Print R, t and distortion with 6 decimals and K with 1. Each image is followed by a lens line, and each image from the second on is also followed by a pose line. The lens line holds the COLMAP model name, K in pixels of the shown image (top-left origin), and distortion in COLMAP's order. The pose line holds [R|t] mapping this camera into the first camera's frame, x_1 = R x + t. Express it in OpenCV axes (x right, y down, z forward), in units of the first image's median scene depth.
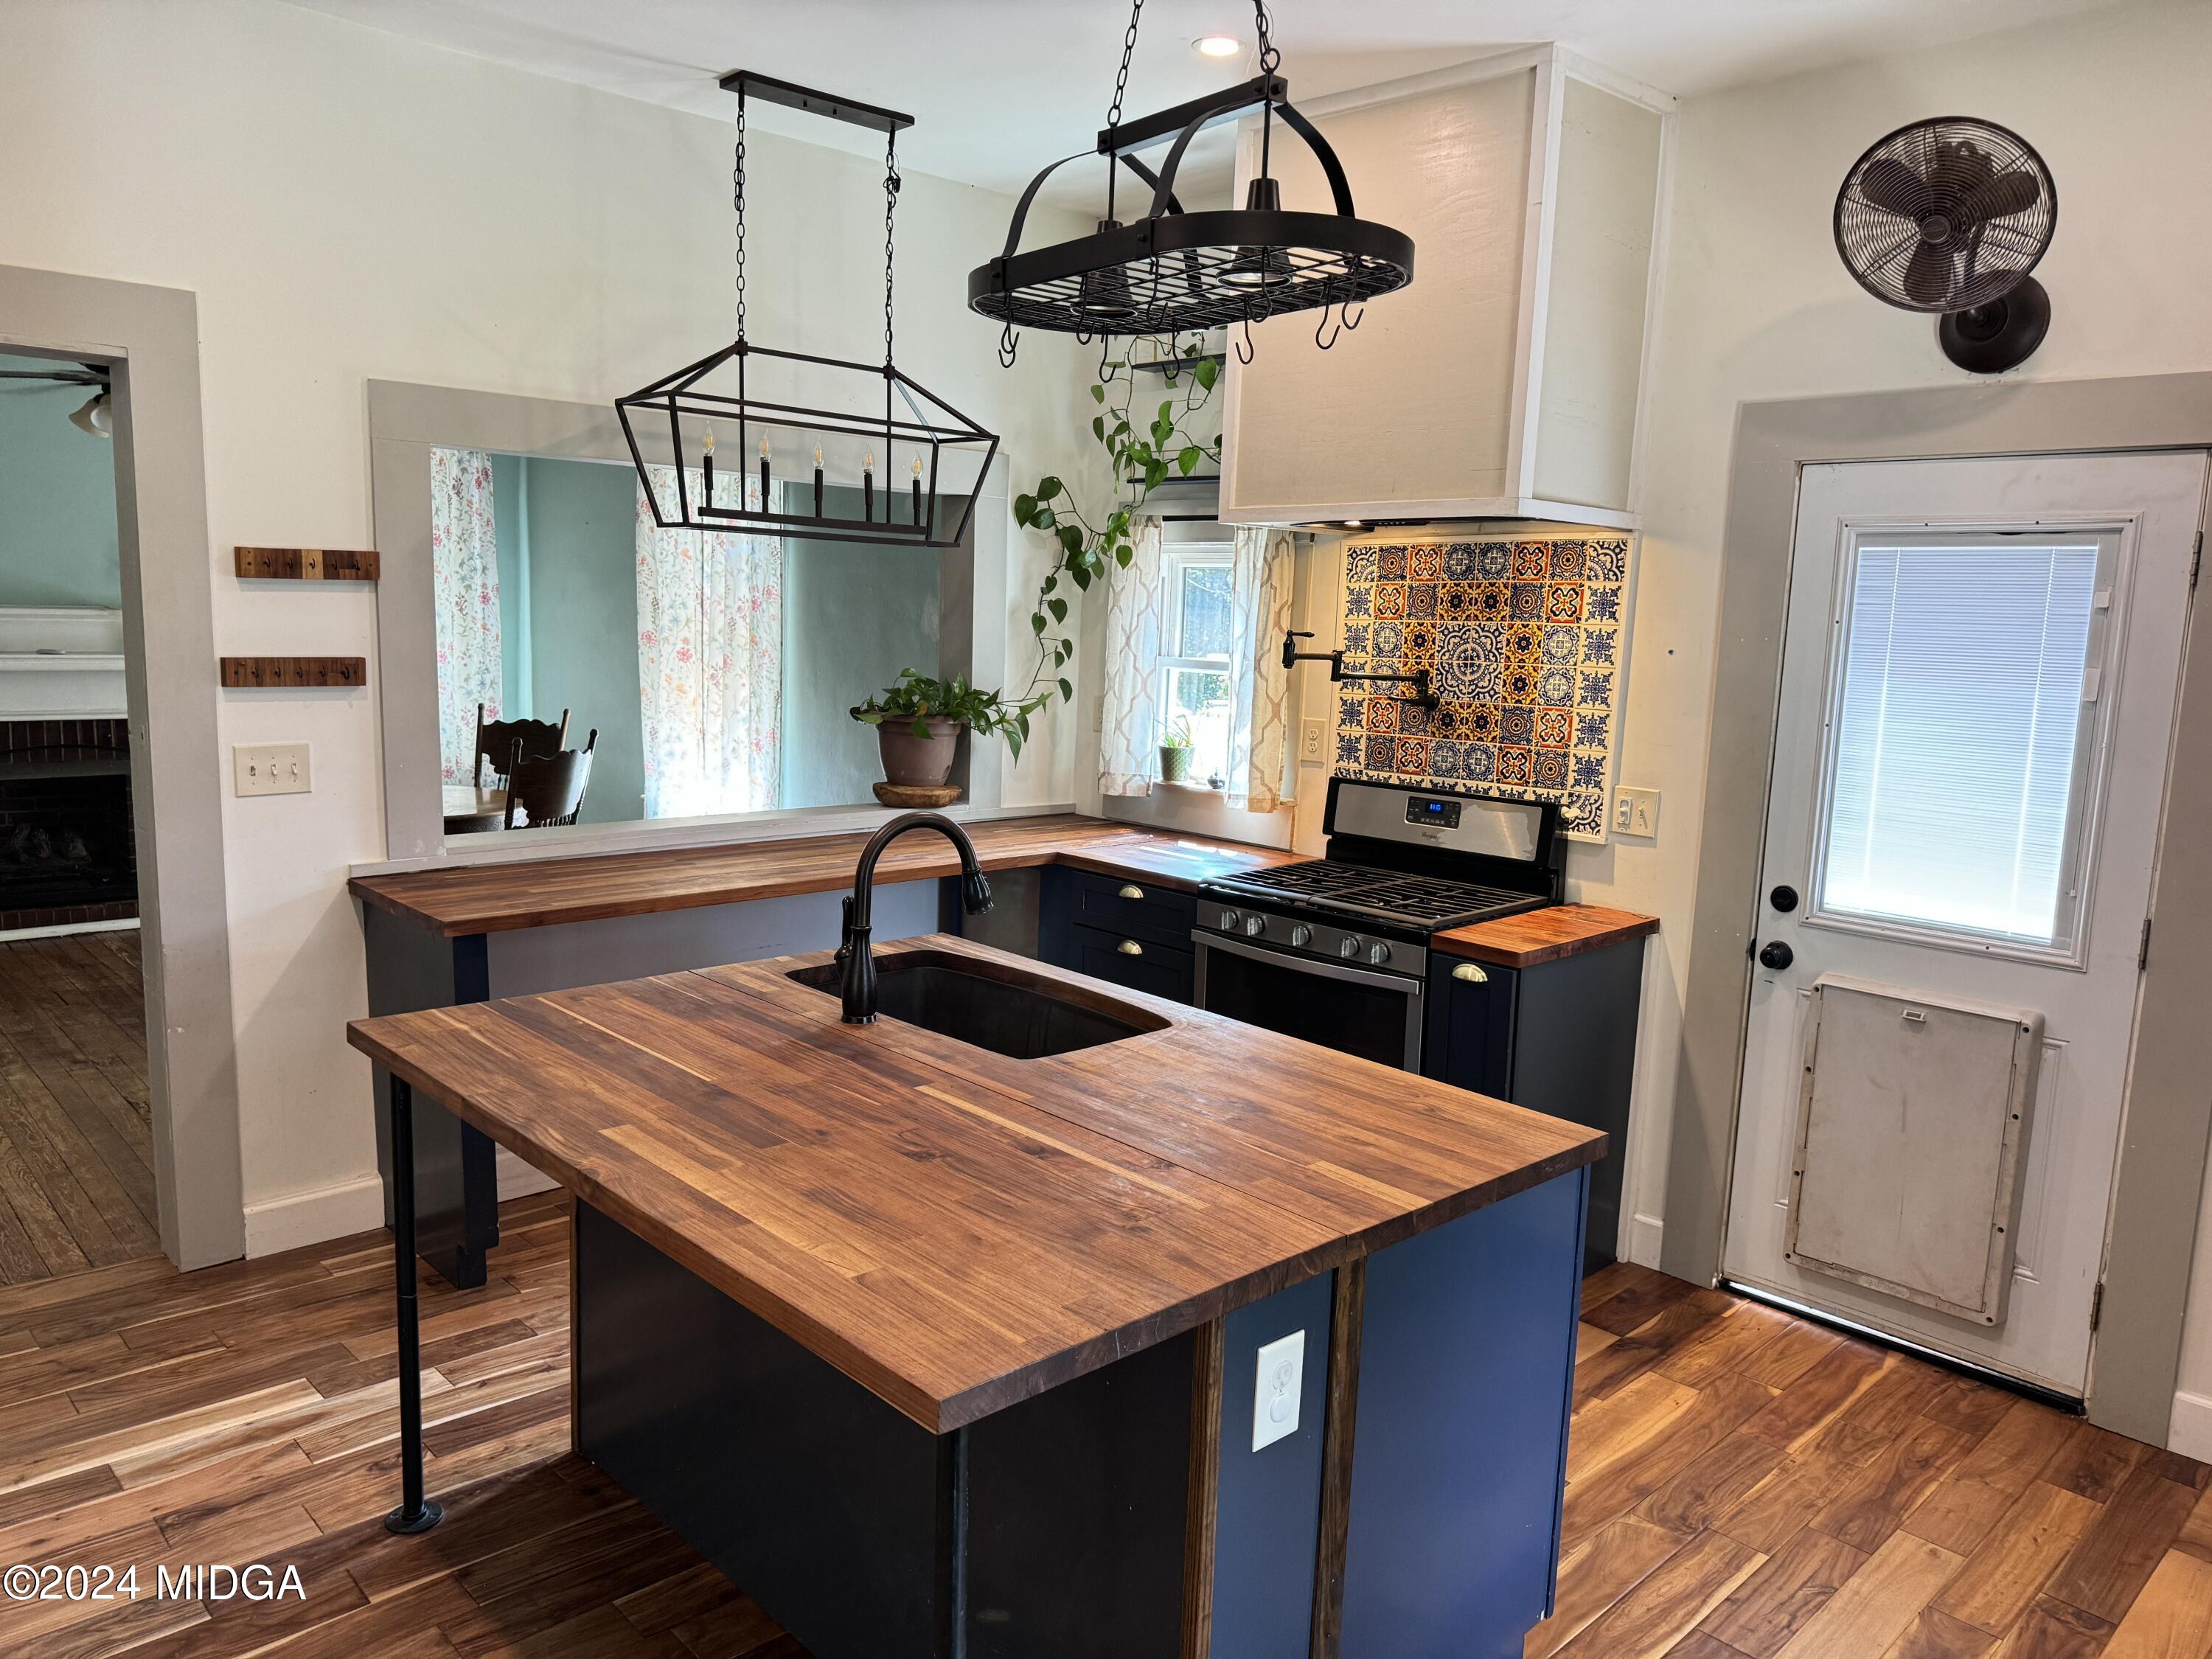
lens RADIAL K [[1581.4, 0, 1096.9], [0, 1581.4, 841.7], [0, 0, 1]] dist [0.070707, -0.087999]
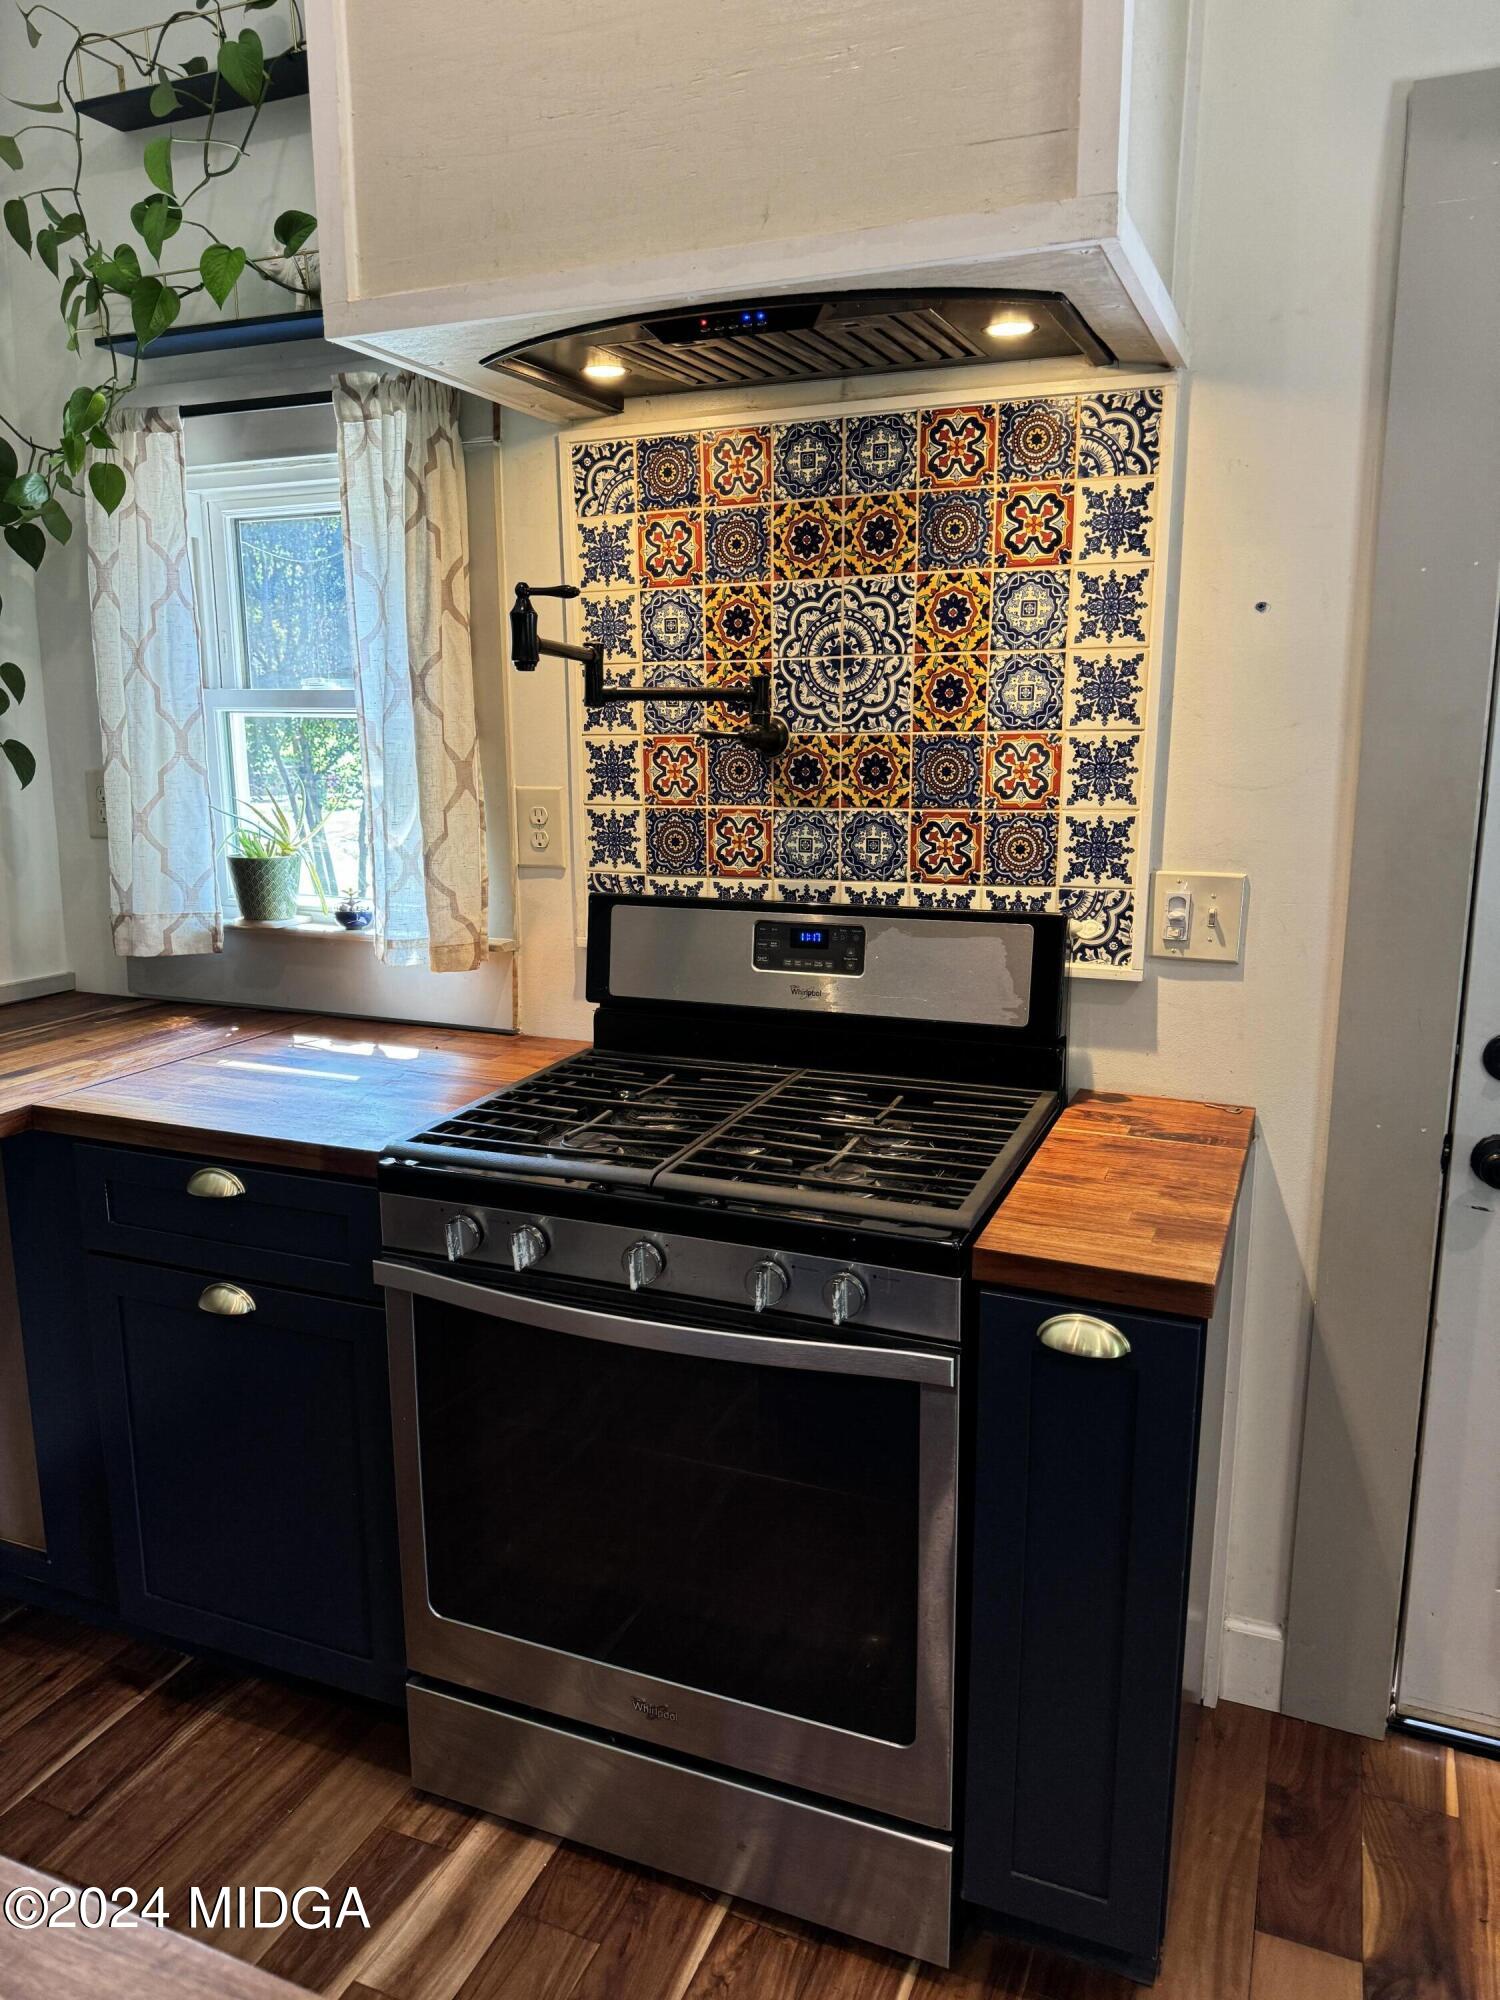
lens RADIAL K [[1429.8, 0, 753.3], [0, 1429.8, 1014.6], [0, 0, 1]] dist [0.070707, -0.087999]
pose [[0.915355, -0.118758, 0.384736, 0.009222], [0.093411, 0.992079, 0.083987, -0.037236], [-0.391663, -0.040939, 0.919198, 0.556673]]
